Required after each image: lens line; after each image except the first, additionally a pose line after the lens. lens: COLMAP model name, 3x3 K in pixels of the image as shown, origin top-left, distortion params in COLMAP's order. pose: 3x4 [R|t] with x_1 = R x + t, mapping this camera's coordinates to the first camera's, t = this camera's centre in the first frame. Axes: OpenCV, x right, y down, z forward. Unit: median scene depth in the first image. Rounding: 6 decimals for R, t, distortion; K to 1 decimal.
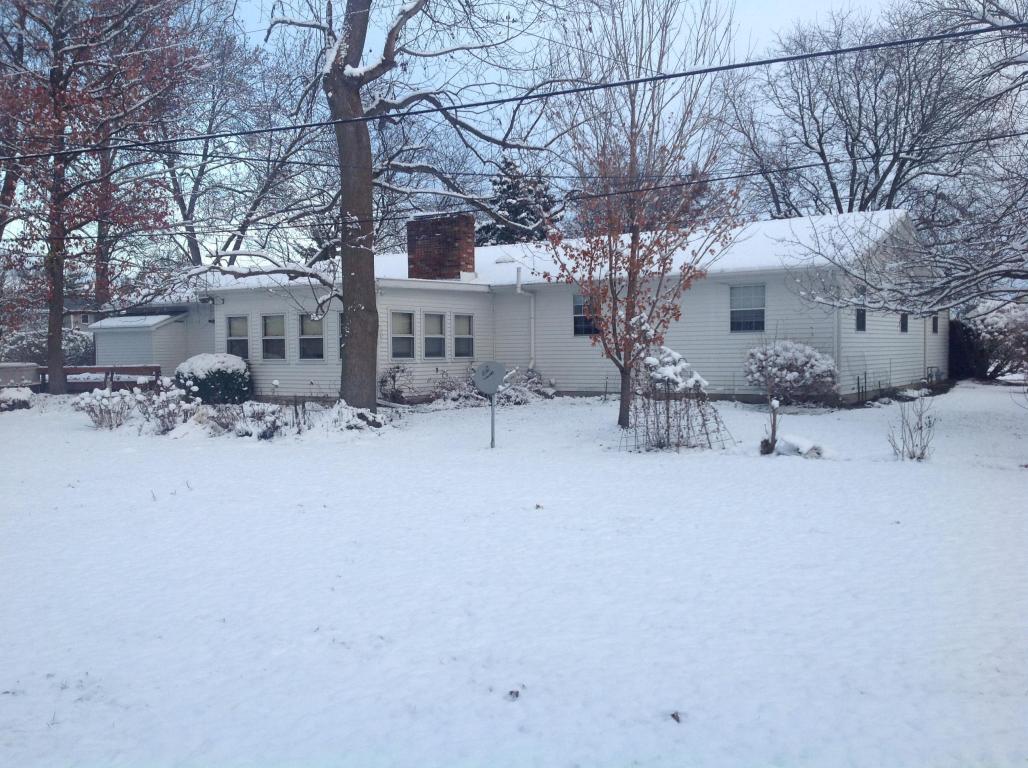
lens RADIAL K [[948.8, 0, 514.0], [0, 948.8, 384.0], [0, 0, 1]] dist [0.154863, -0.452534]
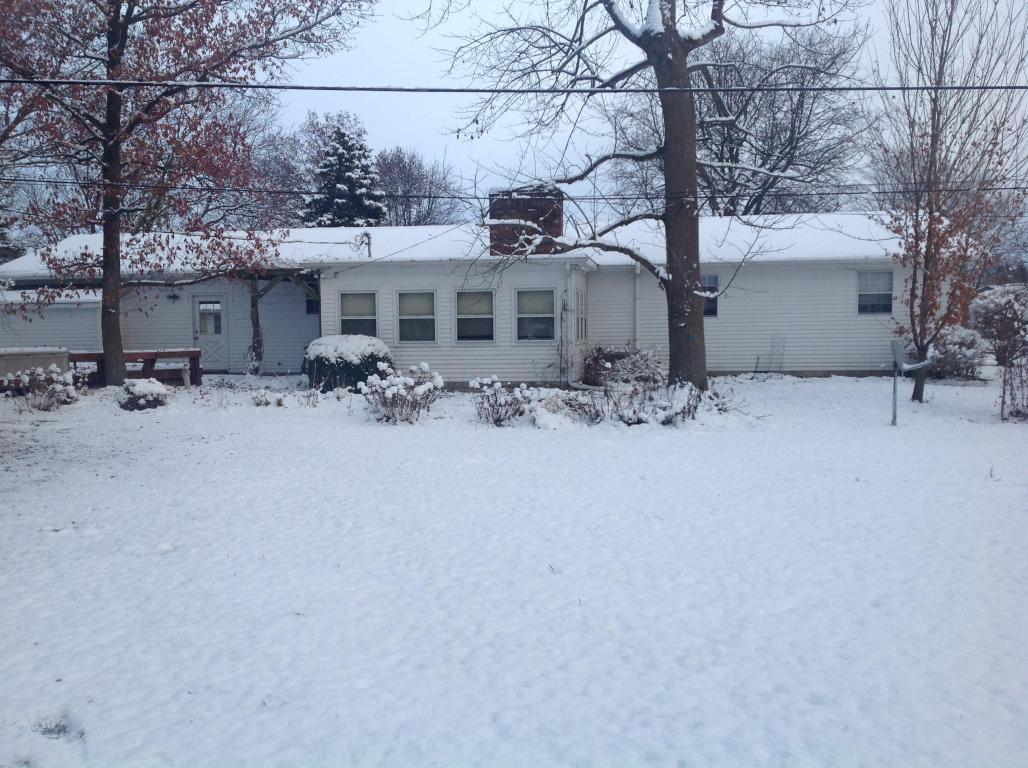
lens RADIAL K [[948.8, 0, 514.0], [0, 948.8, 384.0], [0, 0, 1]] dist [0.154863, -0.452534]
pose [[0.914146, -0.022076, 0.404783, -0.573515], [0.015316, 0.999684, 0.019932, -0.002690], [-0.405095, -0.012021, 0.914196, 0.162546]]
